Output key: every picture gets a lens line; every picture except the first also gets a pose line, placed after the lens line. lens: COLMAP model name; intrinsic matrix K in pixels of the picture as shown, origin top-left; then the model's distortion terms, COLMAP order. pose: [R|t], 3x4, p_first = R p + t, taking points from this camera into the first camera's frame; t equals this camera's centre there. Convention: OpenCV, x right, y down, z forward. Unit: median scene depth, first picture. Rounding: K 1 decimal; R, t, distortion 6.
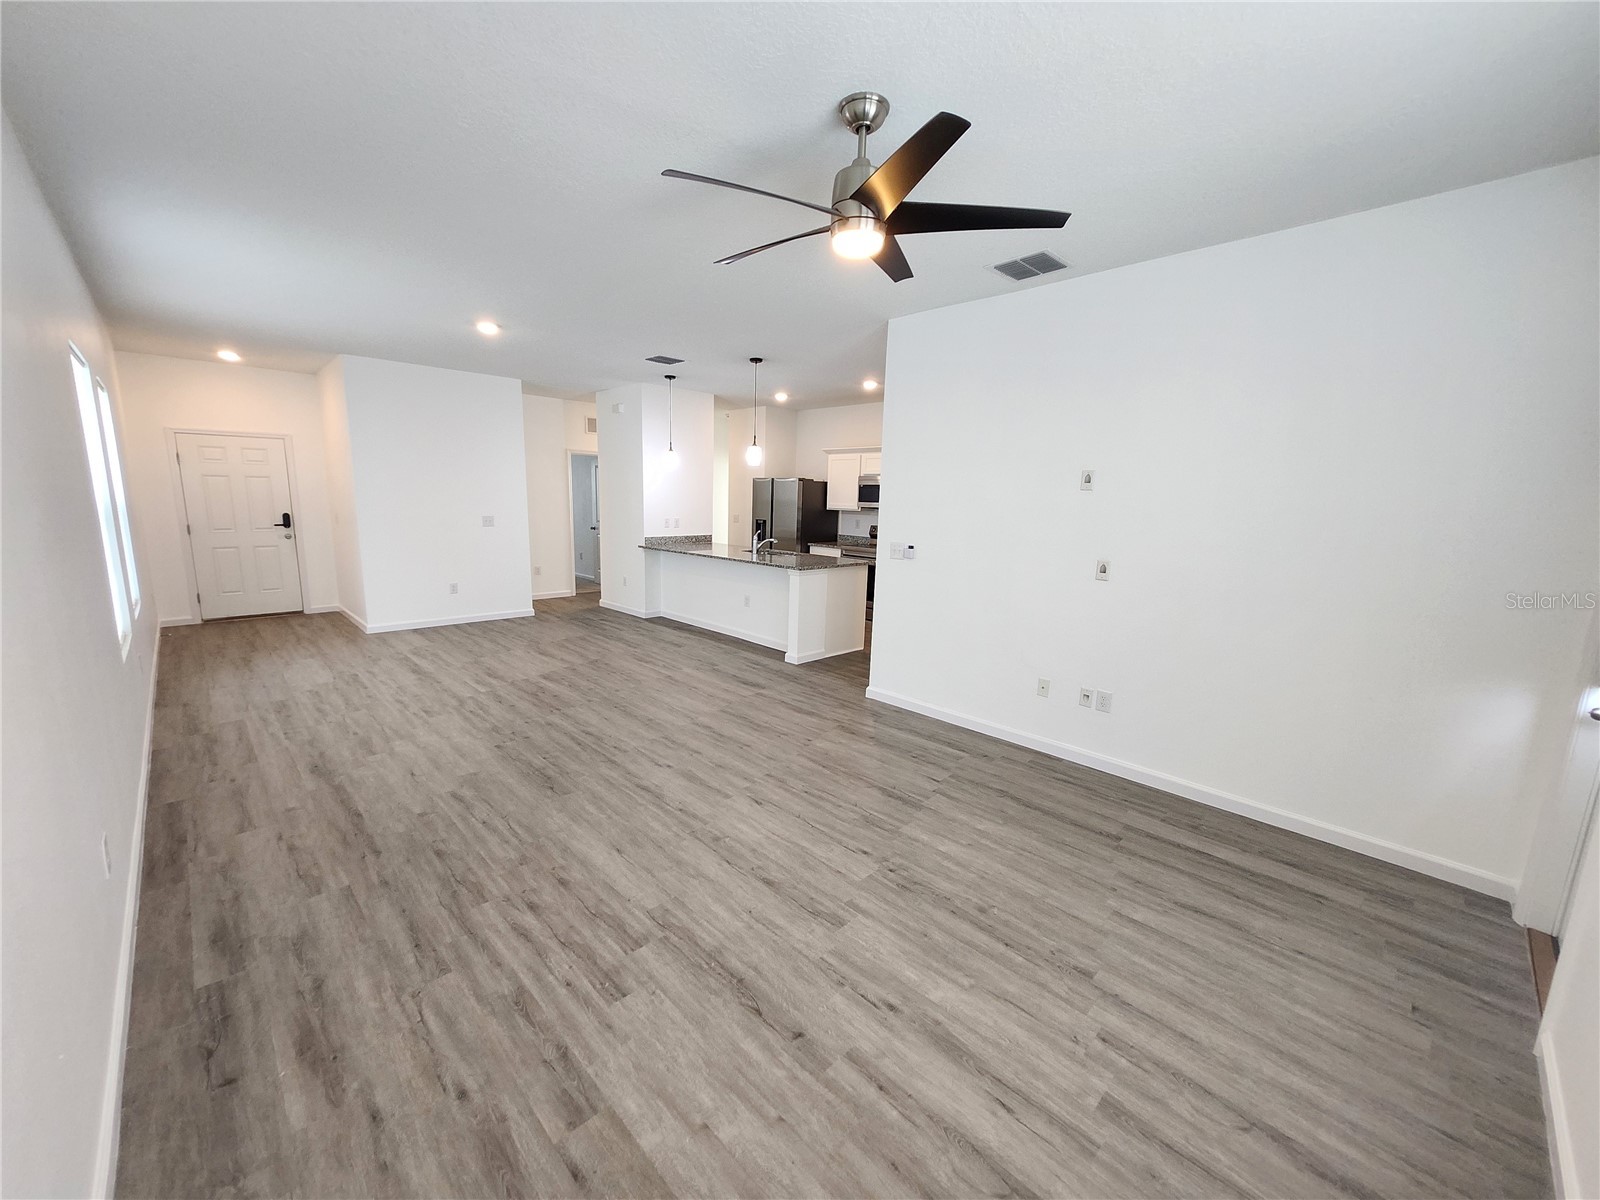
lens RADIAL K [[643.6, 0, 777.1], [0, 643.6, 605.9], [0, 0, 1]] dist [0.000070, 0.001367]
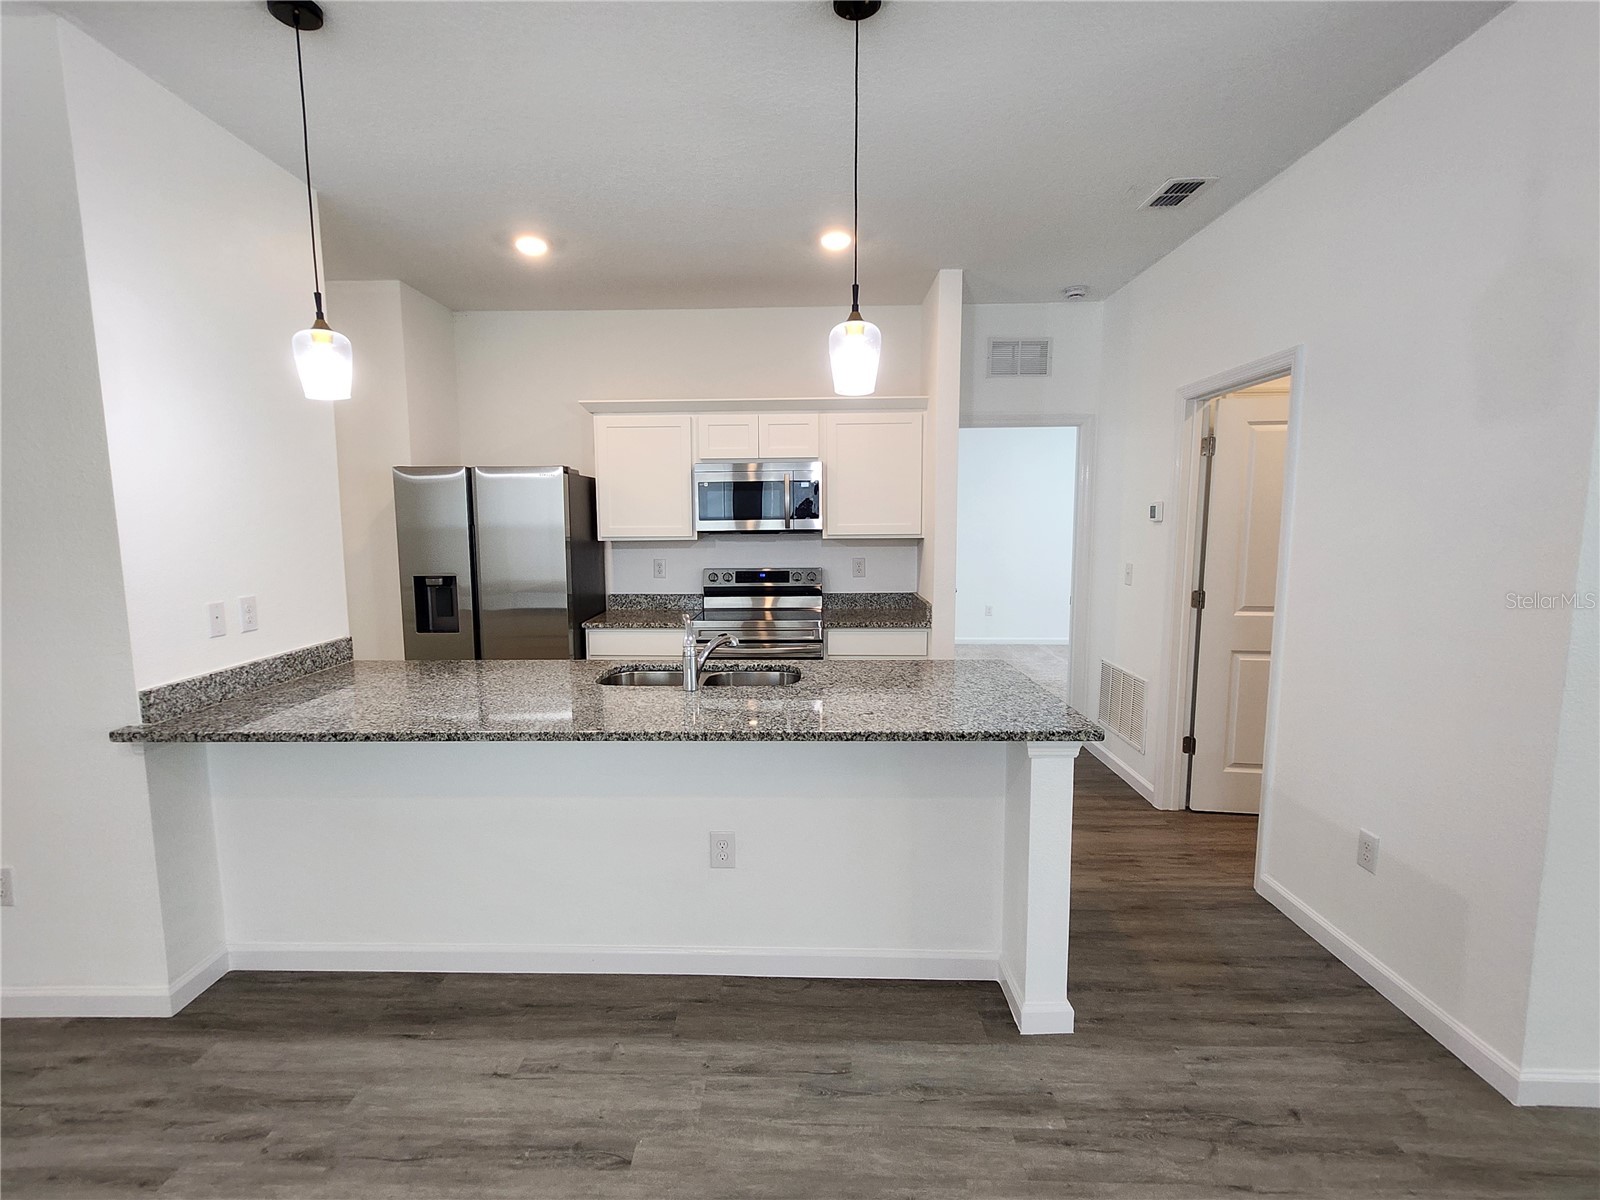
lens RADIAL K [[763.2, 0, 790.4], [0, 763.2, 605.8], [0, 0, 1]] dist [0.003817, 0.000789]
pose [[0.696699, -0.111071, 0.708713, -0.330652], [0.144776, 0.989382, 0.012736, -0.151057], [-0.702603, 0.093731, 0.705382, 0.880435]]
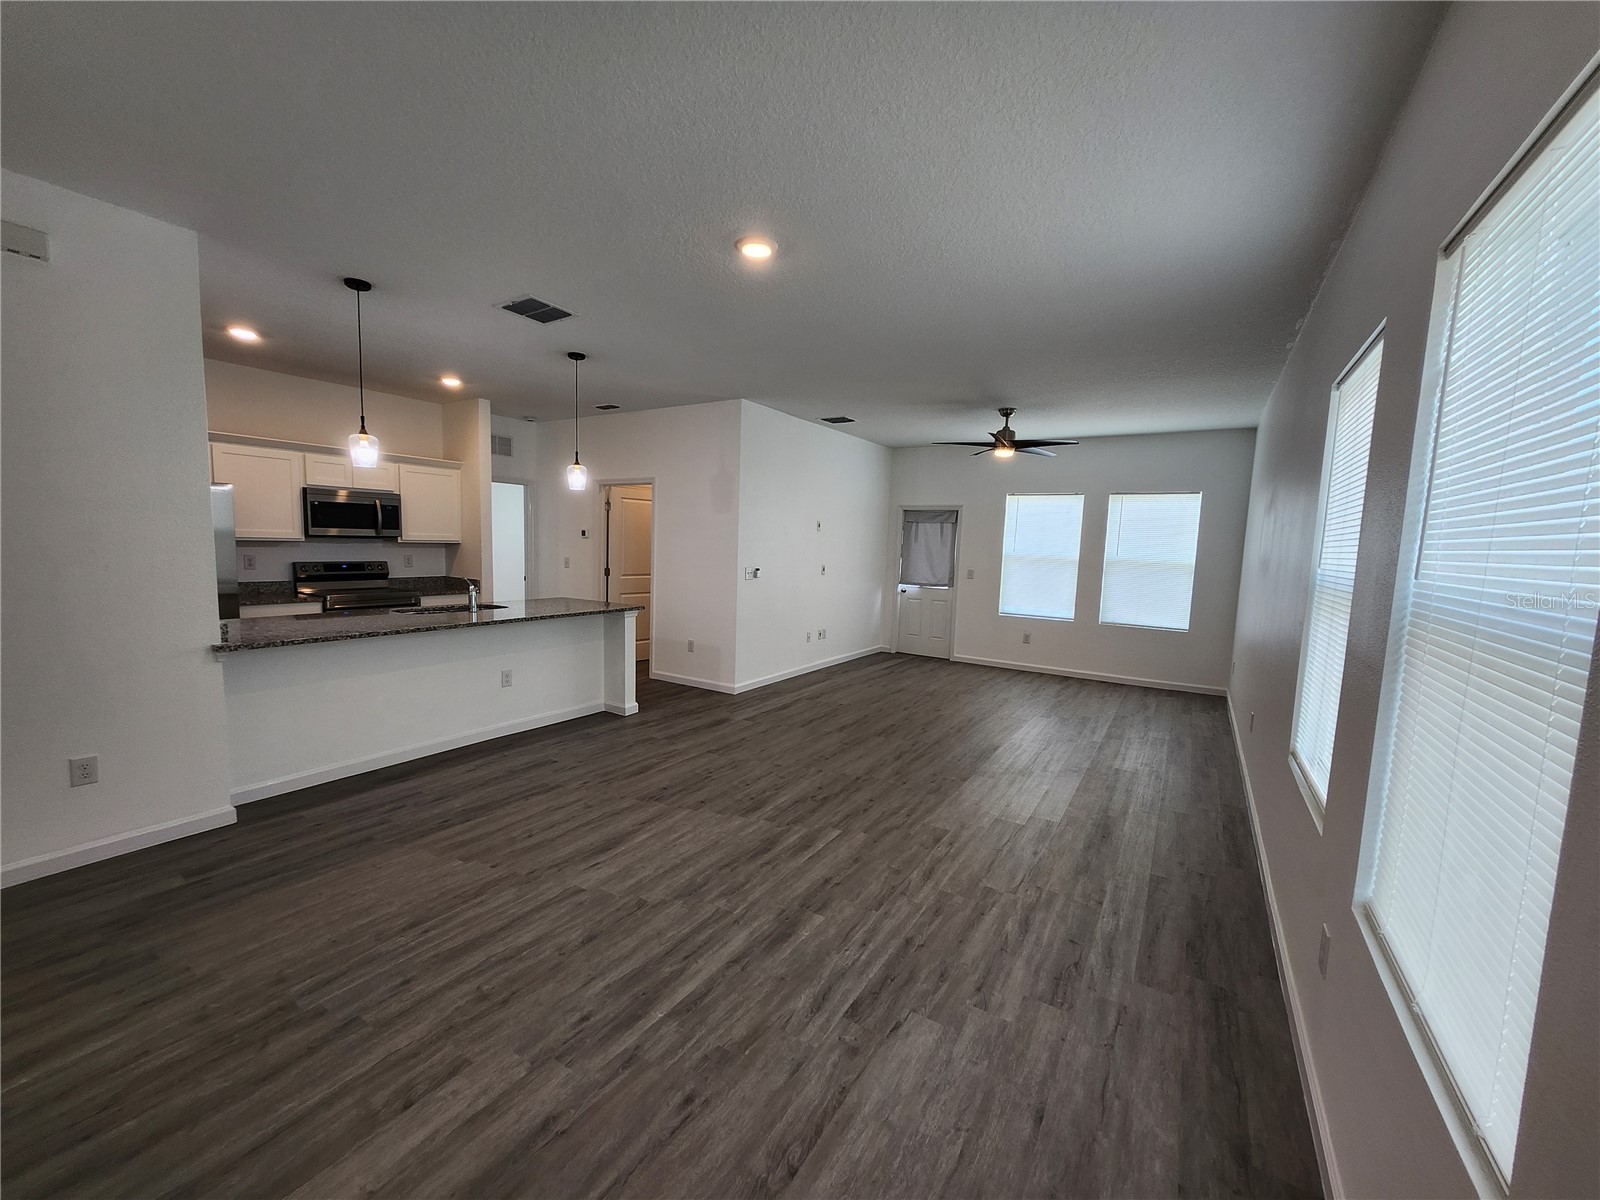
lens RADIAL K [[643.6, 0, 800.5], [0, 643.6, 608.5], [0, 0, 1]] dist [0.000070, 0.001367]
pose [[-0.267764, -0.130971, 0.954541, -0.961628], [0.127979, 0.977104, 0.169967, -0.194826], [-0.954947, 0.167672, -0.244872, 1.058572]]
